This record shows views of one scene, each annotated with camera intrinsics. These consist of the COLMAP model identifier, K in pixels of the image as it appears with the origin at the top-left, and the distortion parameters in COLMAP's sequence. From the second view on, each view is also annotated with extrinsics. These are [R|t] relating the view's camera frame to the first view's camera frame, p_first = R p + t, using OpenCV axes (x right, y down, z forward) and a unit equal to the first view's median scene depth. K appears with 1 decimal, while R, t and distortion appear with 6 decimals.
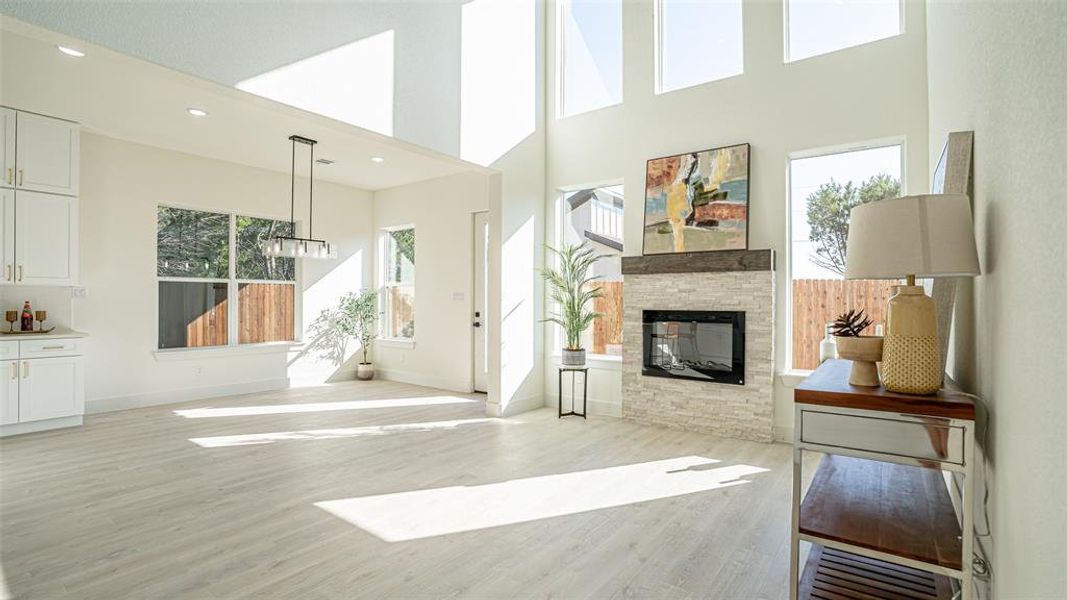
lens RADIAL K [[493.0, 0, 529.5], [0, 493.0, 299.8], [0, 0, 1]] dist [-0.072060, 0.027559]
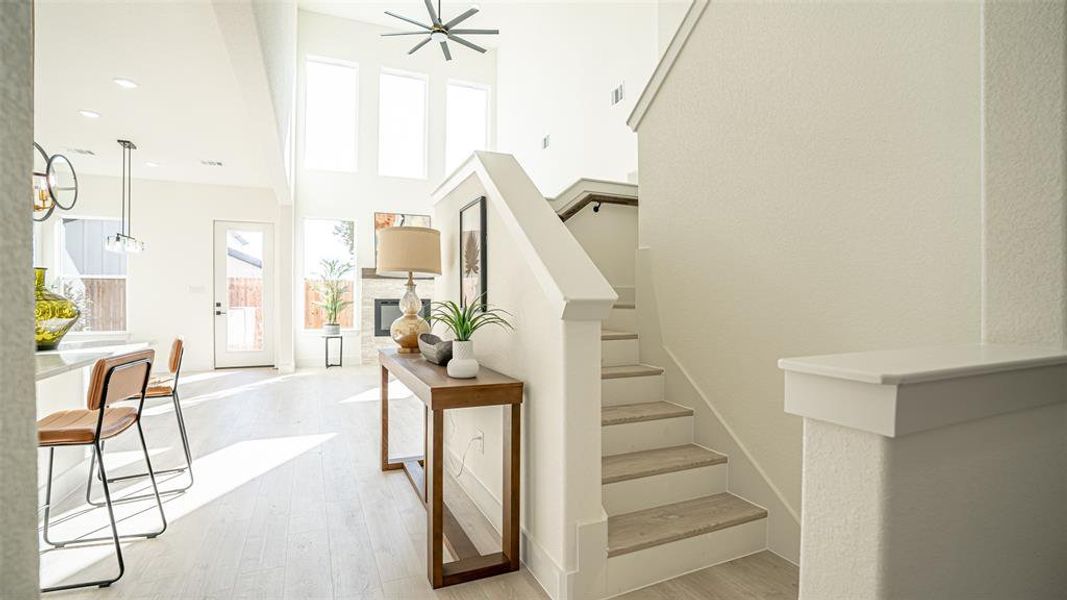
lens RADIAL K [[493.0, 0, 529.5], [0, 493.0, 299.8], [0, 0, 1]] dist [-0.072060, 0.027559]
pose [[0.481024, -0.008466, 0.876666, -1.084444], [-0.004718, 0.999914, 0.012245, -0.000467], [-0.876695, -0.010026, 0.480943, -0.337979]]
